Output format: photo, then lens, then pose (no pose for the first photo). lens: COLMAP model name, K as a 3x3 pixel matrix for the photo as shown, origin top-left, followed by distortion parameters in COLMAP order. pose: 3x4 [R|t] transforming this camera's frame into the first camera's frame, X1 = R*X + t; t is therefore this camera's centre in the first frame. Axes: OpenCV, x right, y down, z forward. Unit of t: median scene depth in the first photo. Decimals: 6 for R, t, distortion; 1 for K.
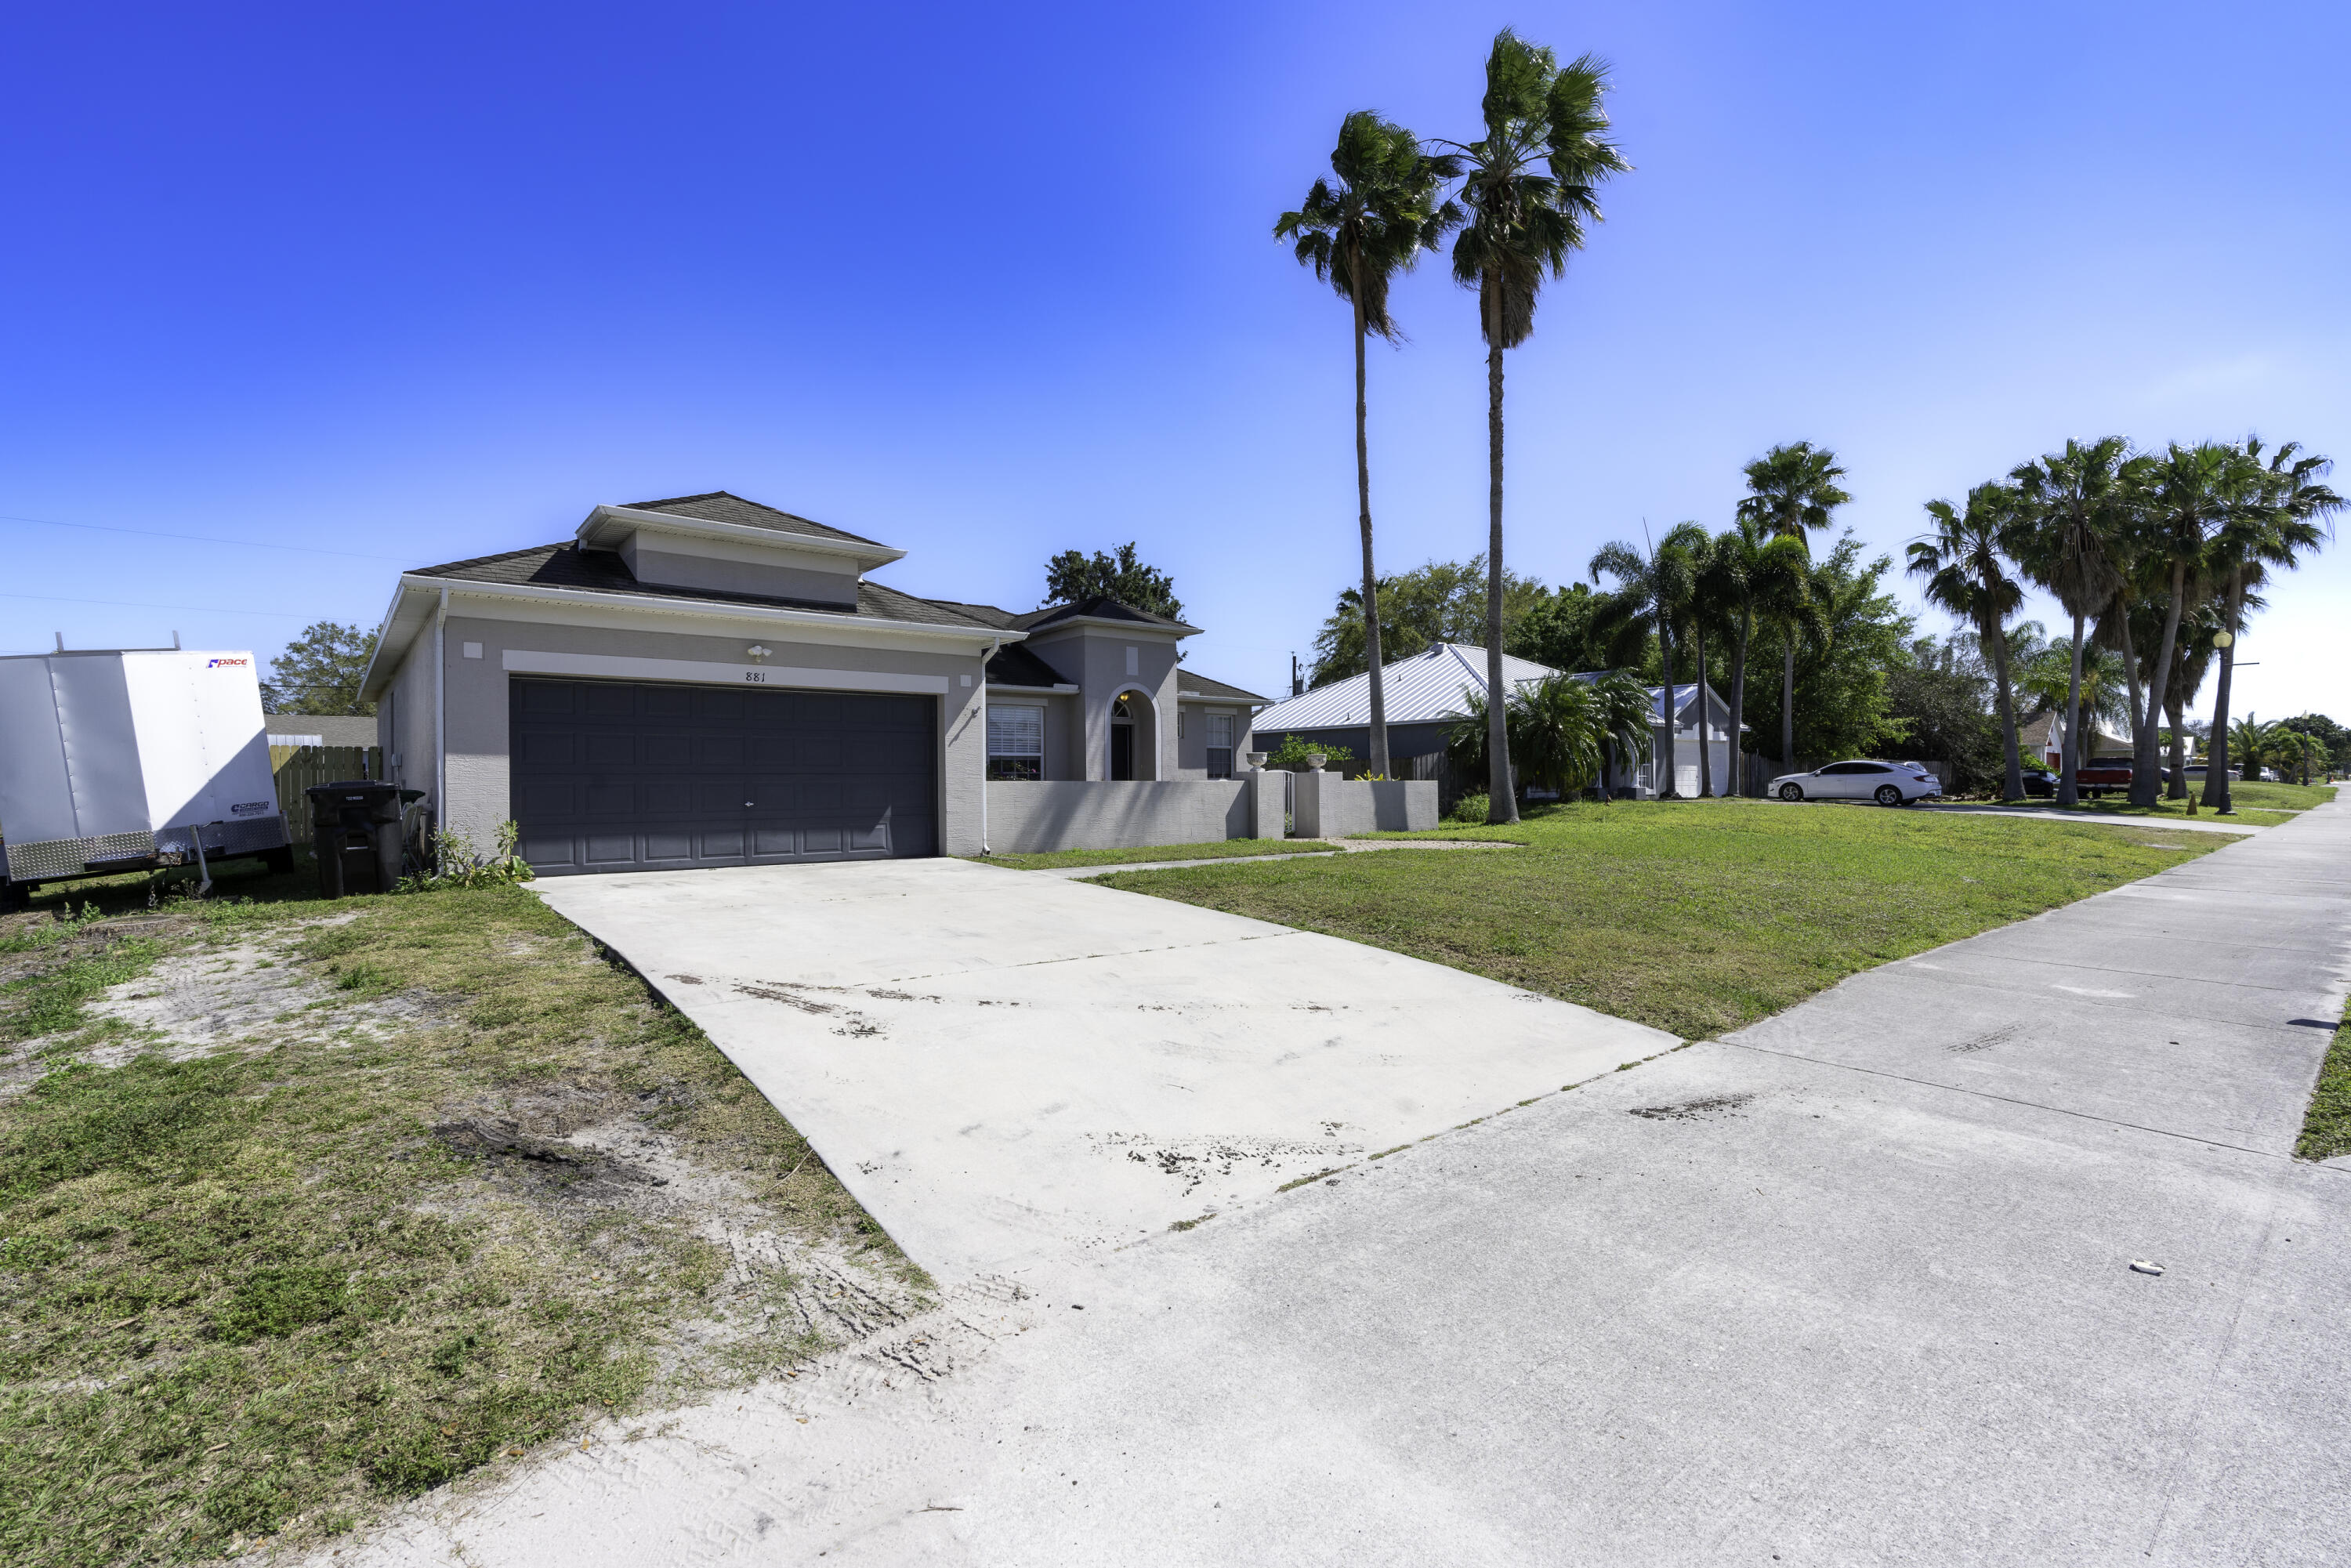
lens RADIAL K [[1061.8, 0, 1192.3], [0, 1061.8, 797.5], [0, 0, 1]] dist [-0.011259, 0.002624]
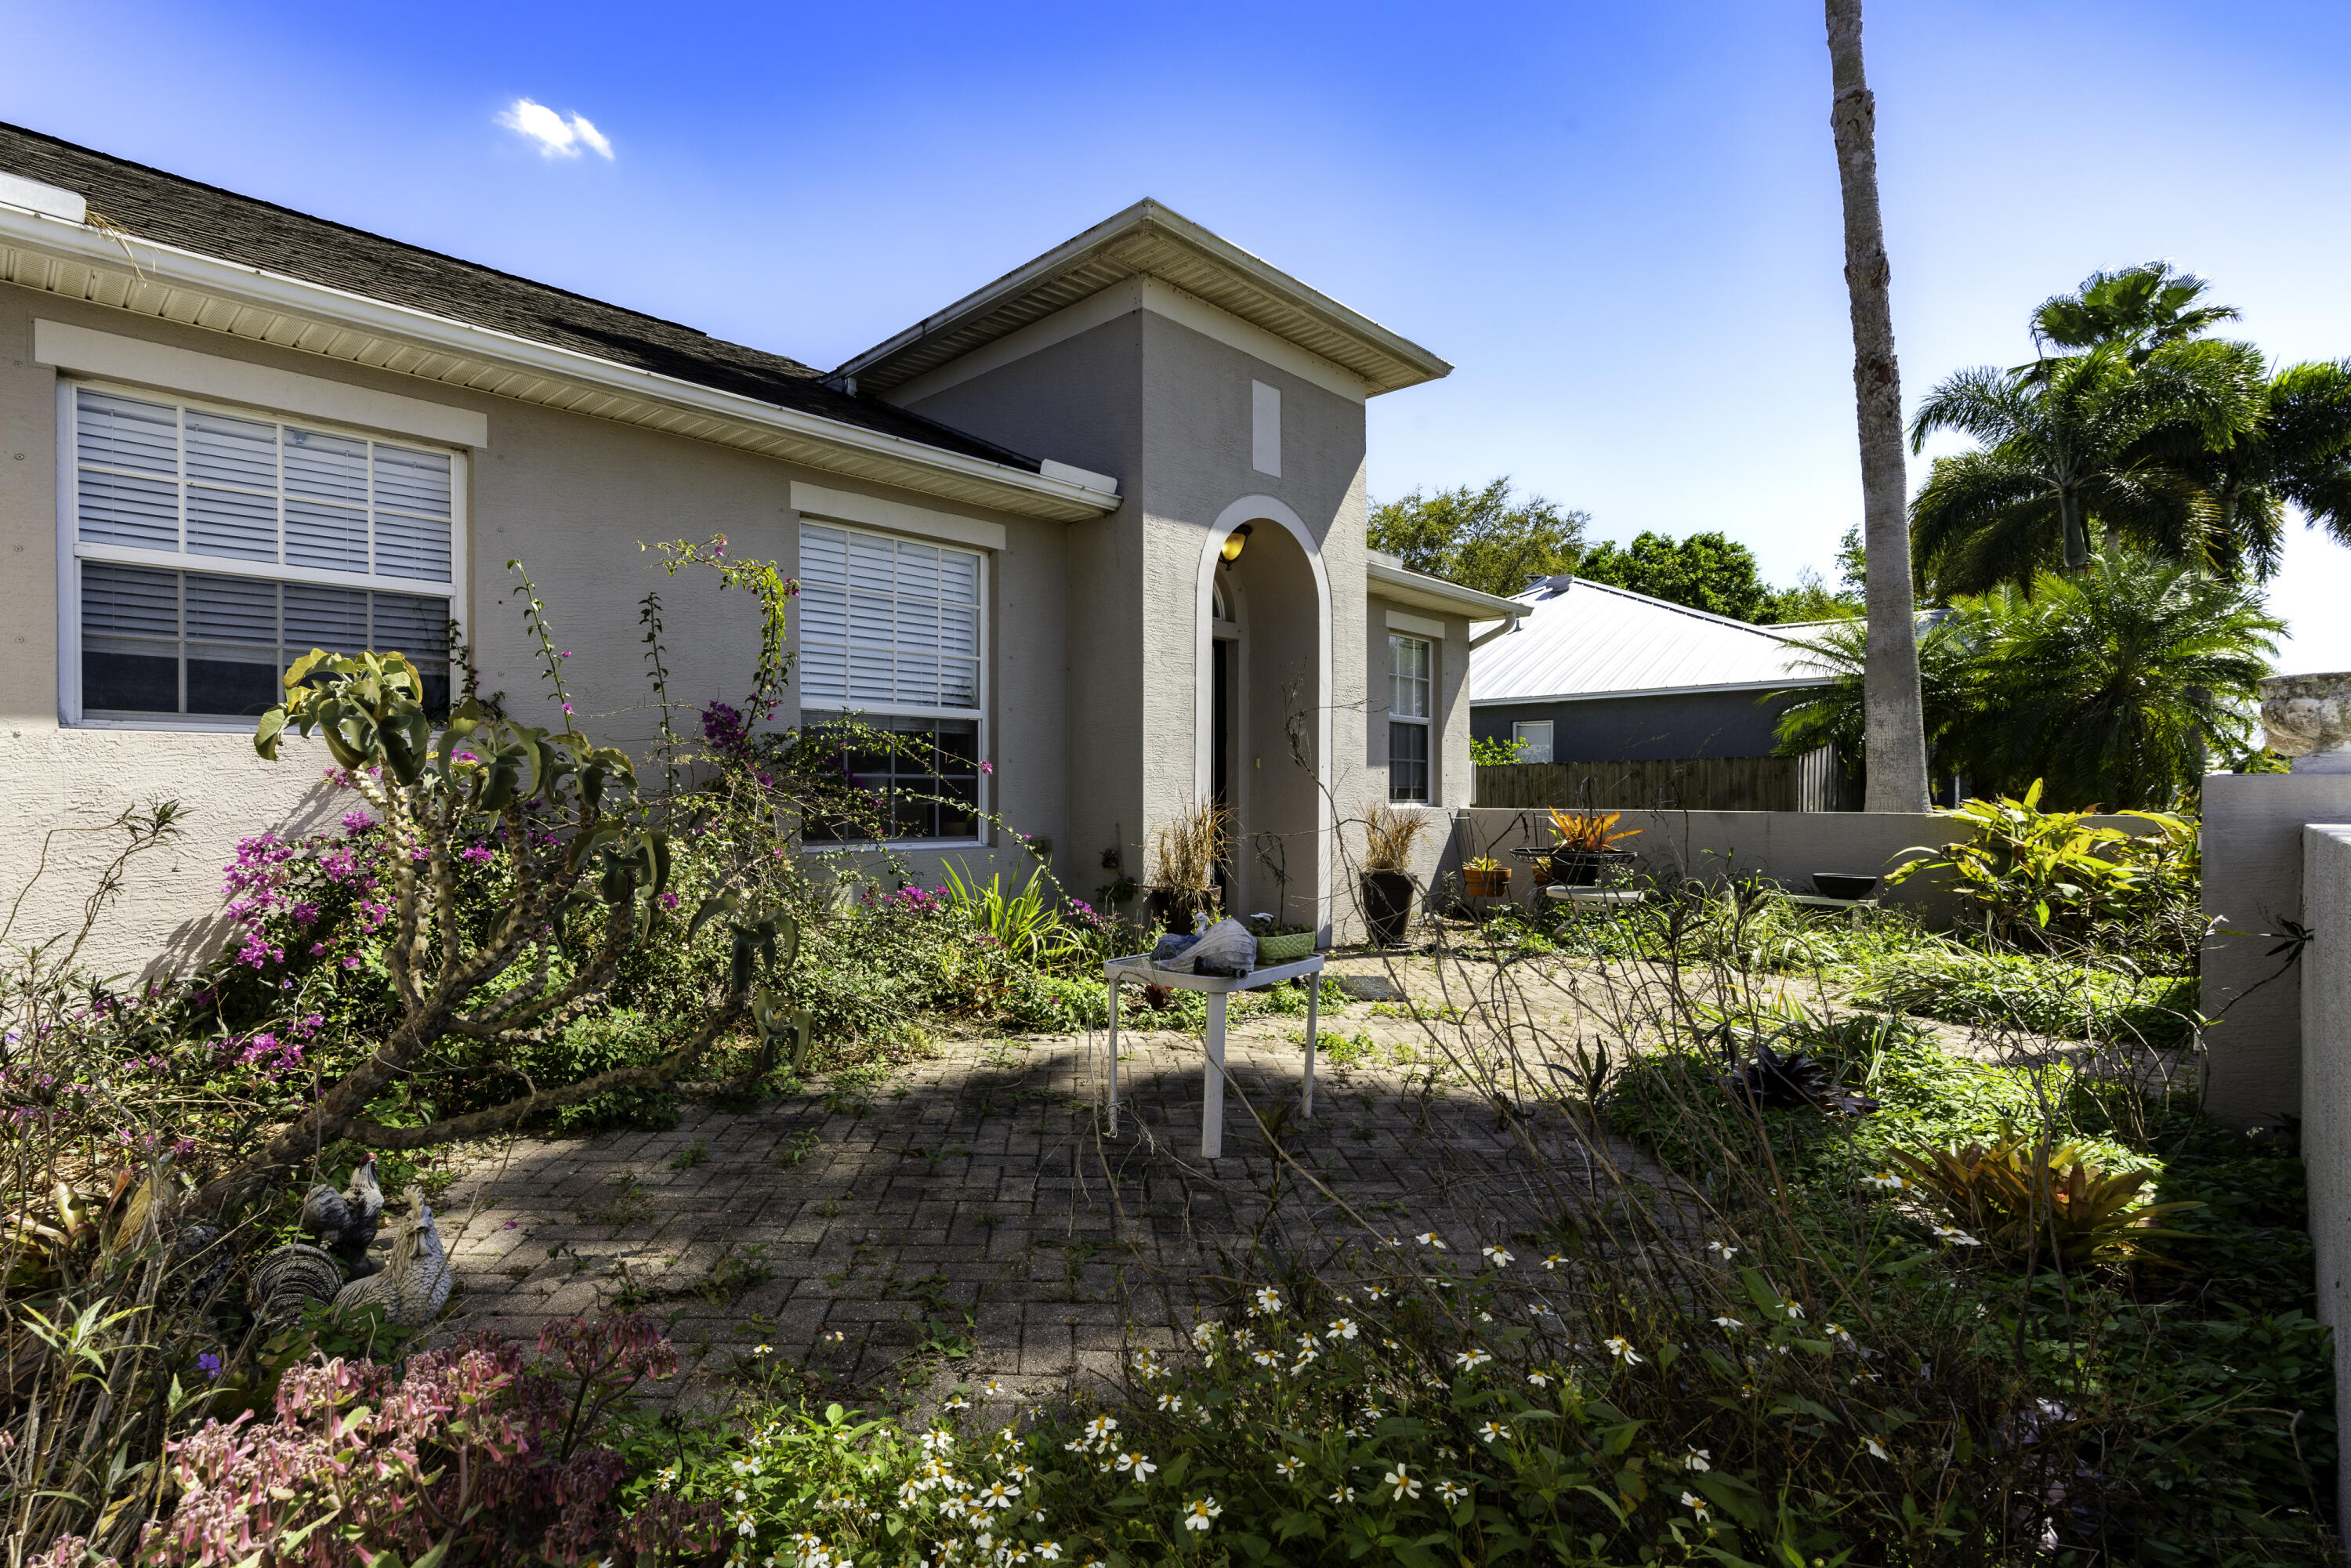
lens RADIAL K [[1173.6, 0, 1136.5], [0, 1173.6, 817.6], [0, 0, 1]] dist [-0.004666, -0.000721]
pose [[0.994747, 0.014116, 0.101389, -0.126974], [-0.014627, 0.999884, 0.004298, -0.013327], [-0.101316, -0.005758, 0.994838, 0.642248]]
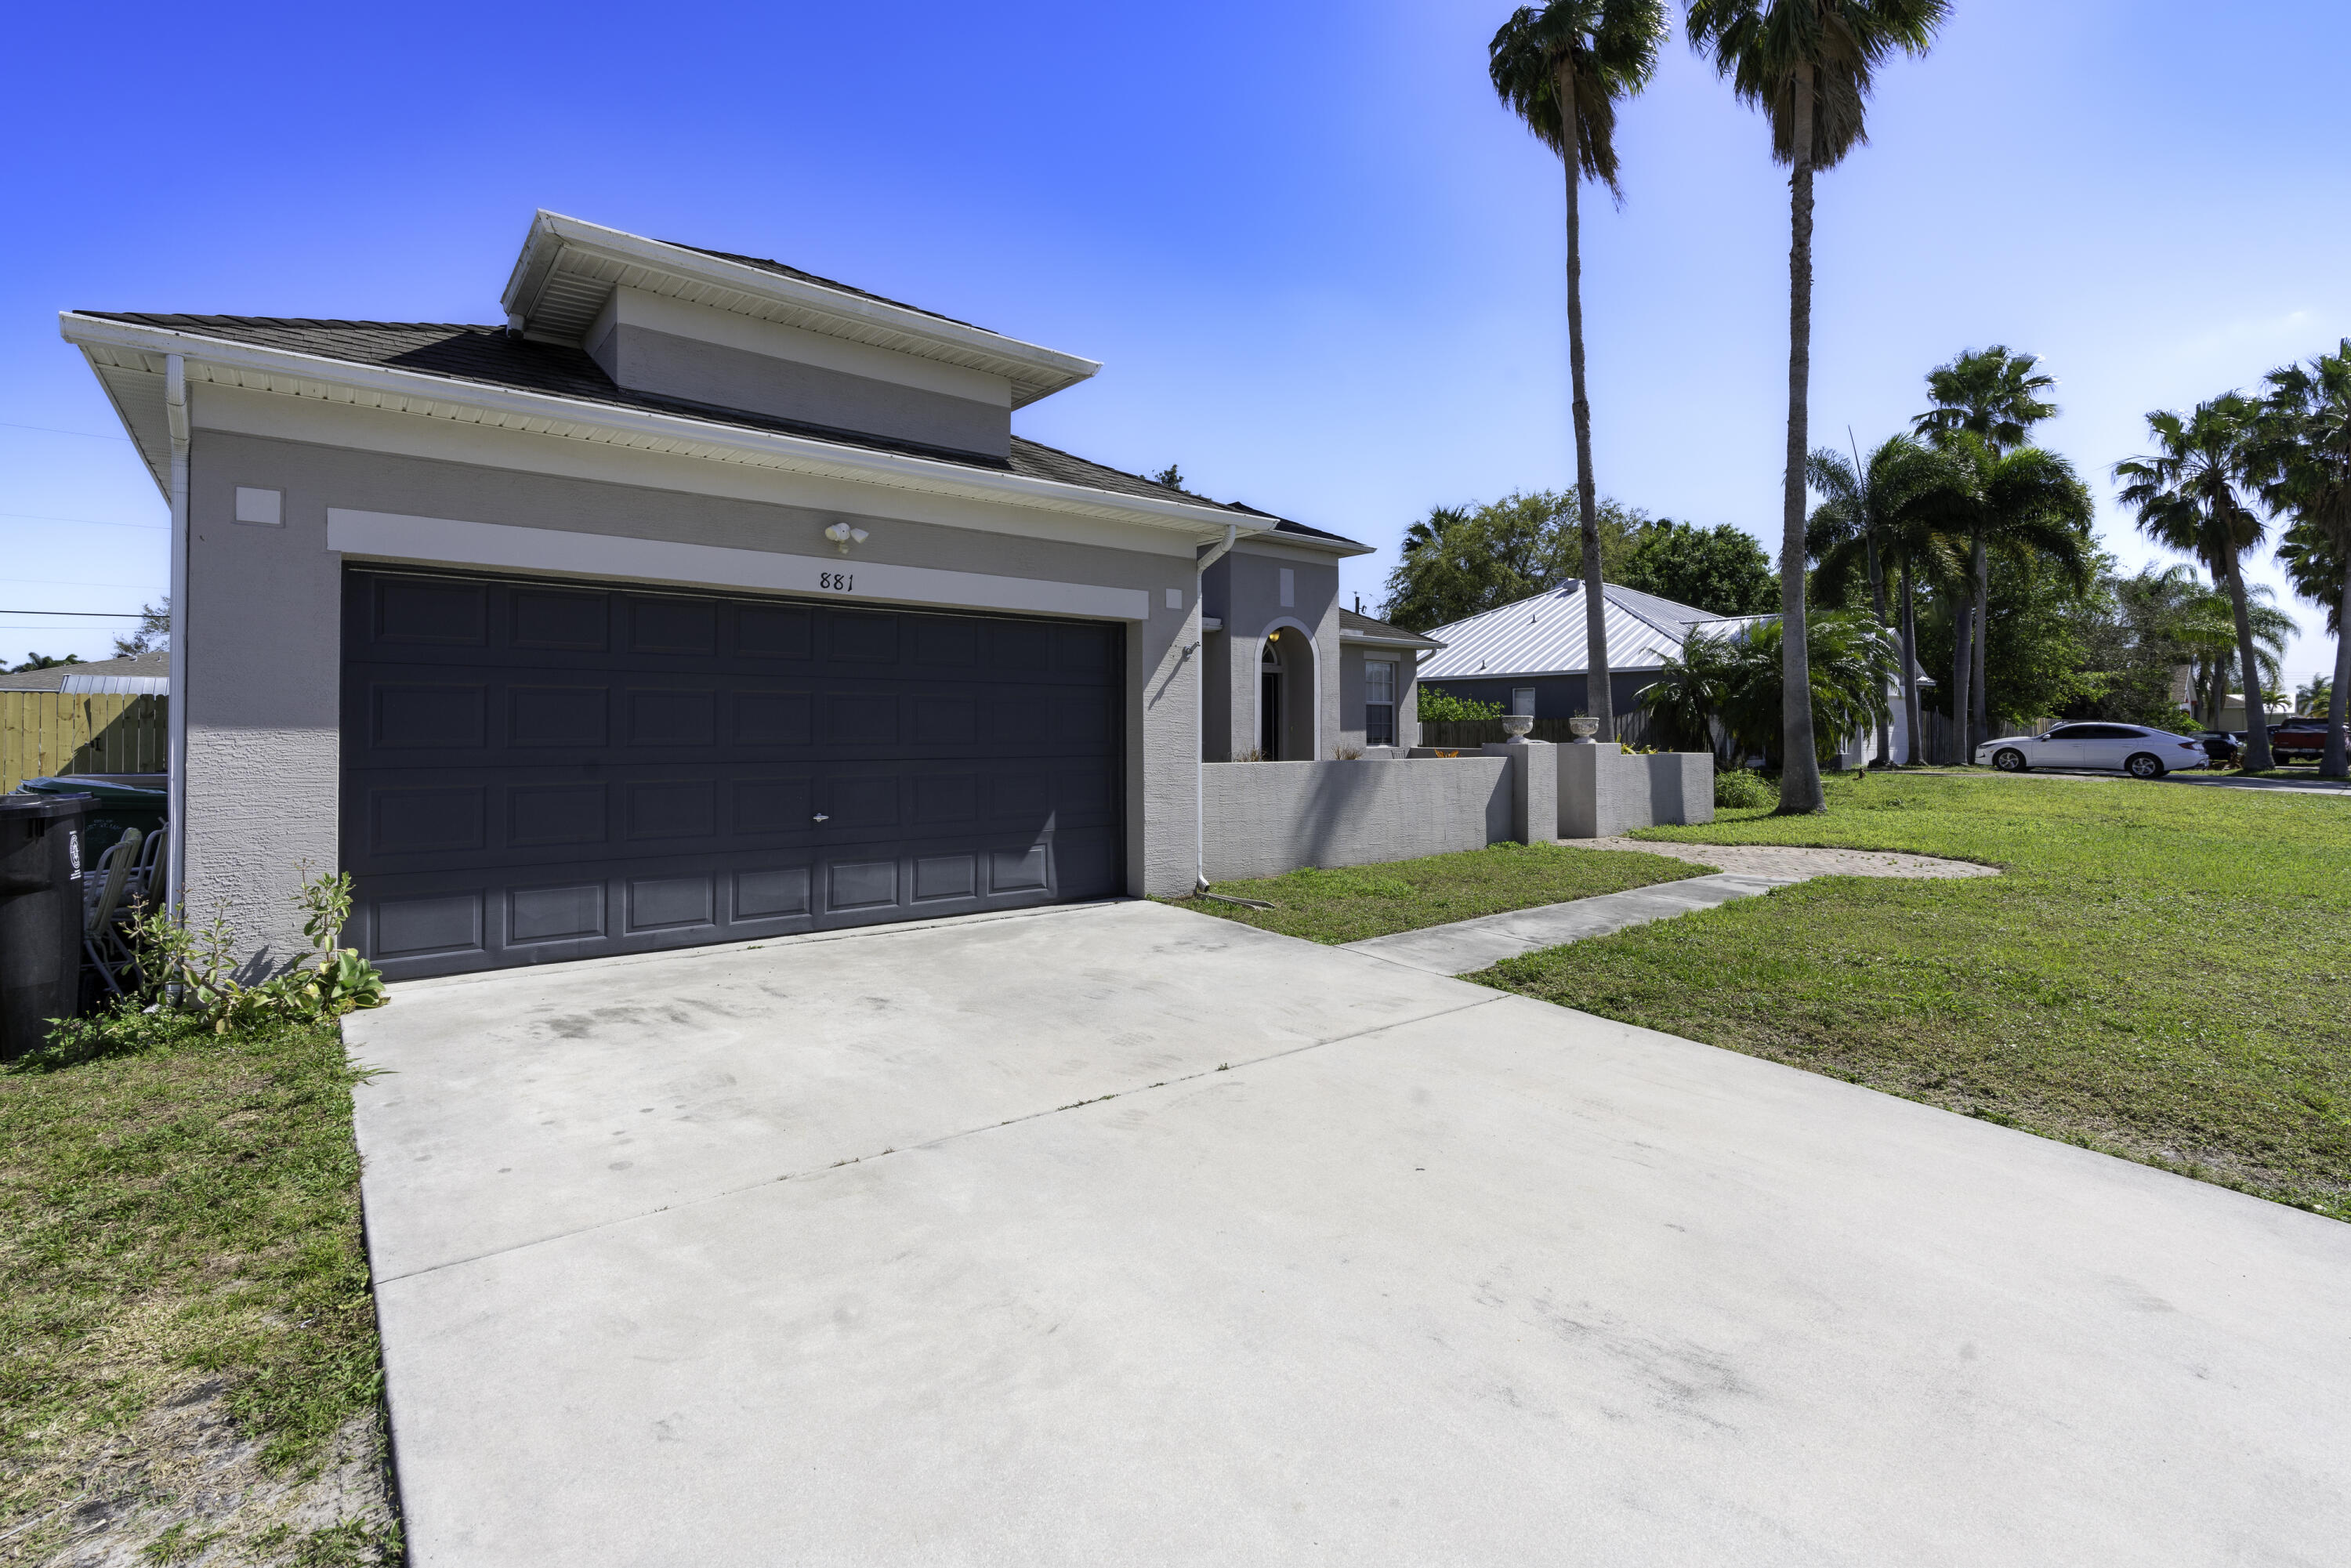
lens RADIAL K [[1061.8, 0, 1172.5], [0, 1061.8, 726.0], [0, 0, 1]] dist [-0.011259, 0.002624]
pose [[0.999867, 0.007828, -0.014336, -0.123657], [-0.008081, 0.999811, -0.017670, -0.017198], [0.014195, 0.017783, 0.999741, 0.246881]]
